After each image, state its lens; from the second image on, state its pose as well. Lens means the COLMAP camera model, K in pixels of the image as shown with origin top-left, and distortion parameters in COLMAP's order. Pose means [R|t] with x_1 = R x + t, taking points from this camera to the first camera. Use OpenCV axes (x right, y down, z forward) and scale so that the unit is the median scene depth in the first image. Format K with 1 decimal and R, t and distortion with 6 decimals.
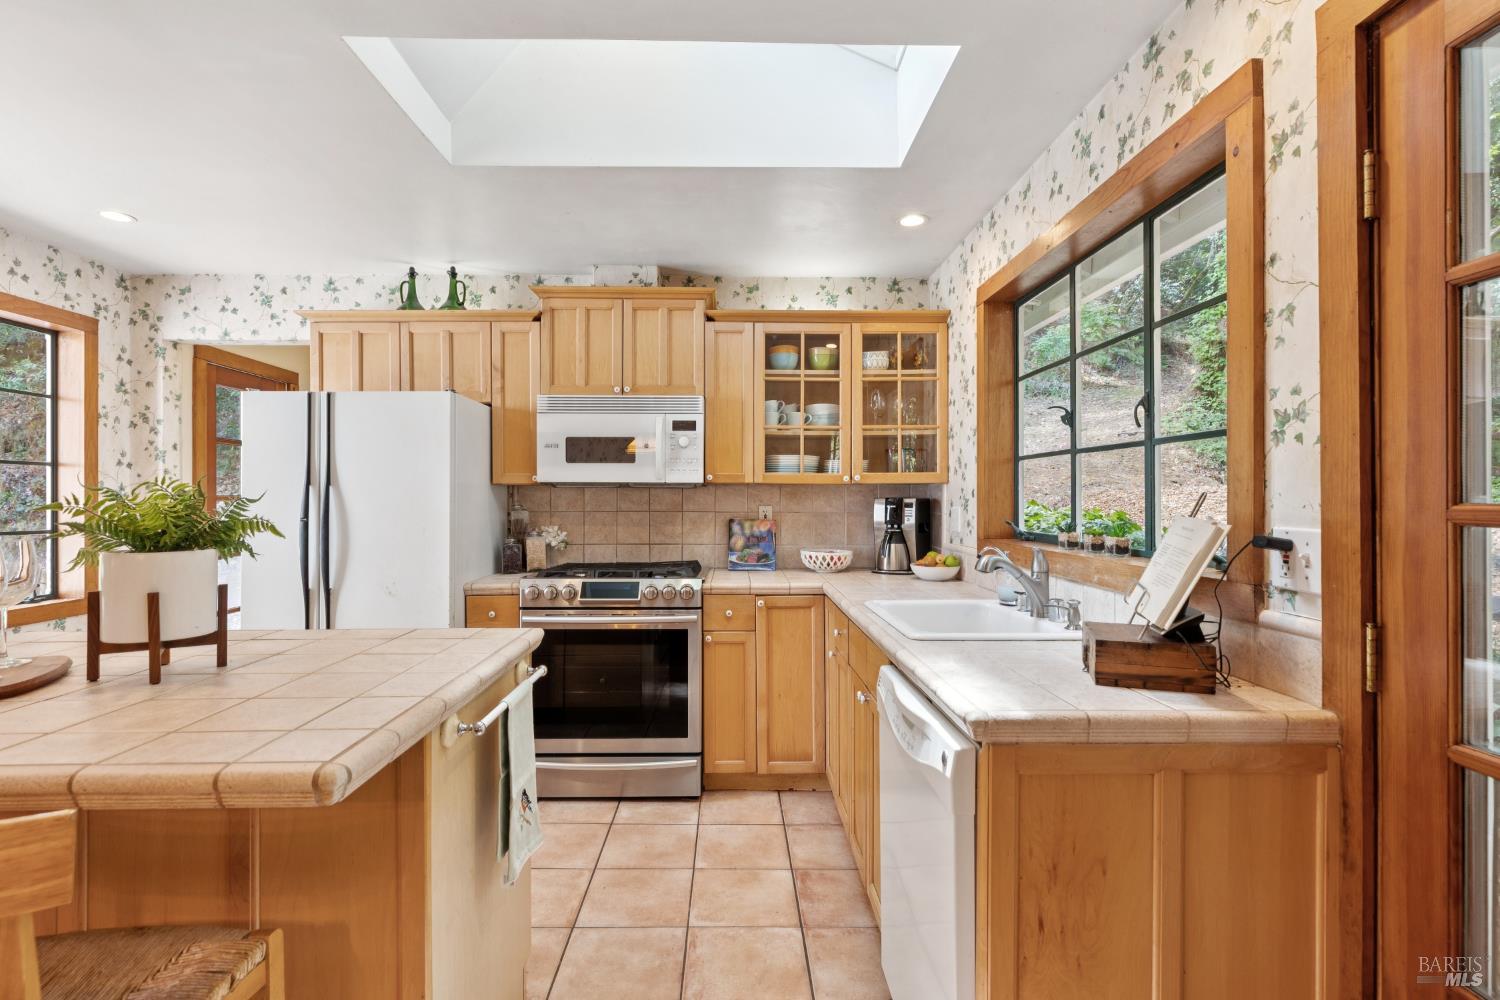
lens RADIAL K [[704.9, 0, 750.0], [0, 704.9, 500.0], [0, 0, 1]] dist [-0.003792, -0.000101]
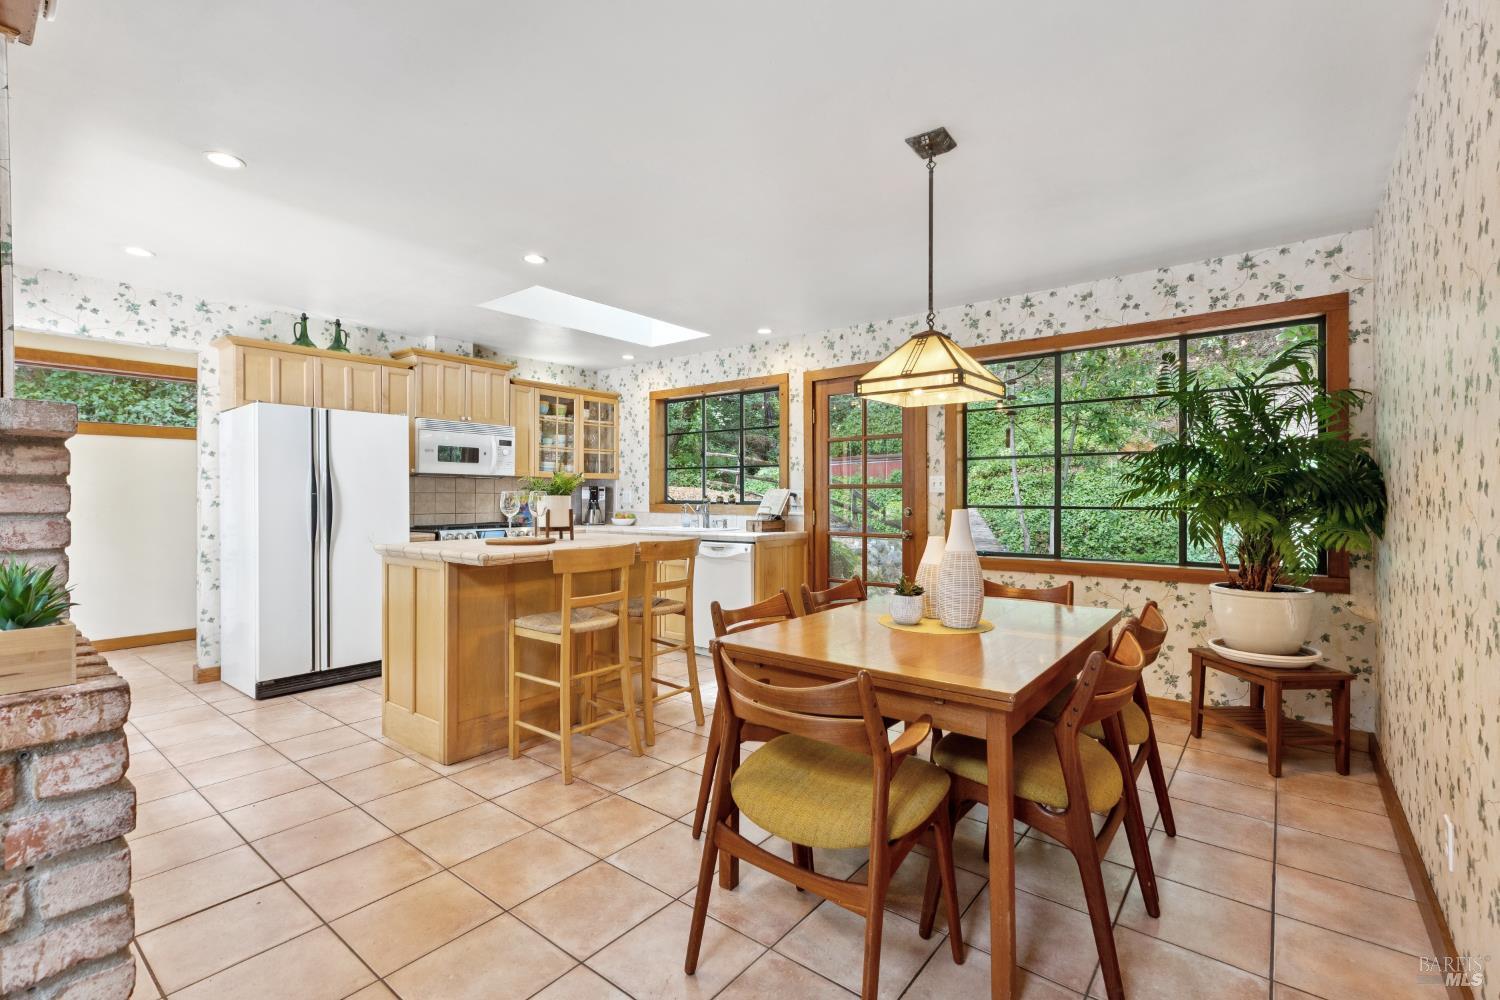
lens RADIAL K [[666.4, 0, 750.0], [0, 666.4, 500.0], [0, 0, 1]] dist [0.003713, 0.000226]
pose [[0.641188, -0.001645, 0.767382, -0.948098], [0.001921, 0.999998, 0.000539, 0.035479], [-0.767382, 0.001128, 0.641190, -0.515985]]
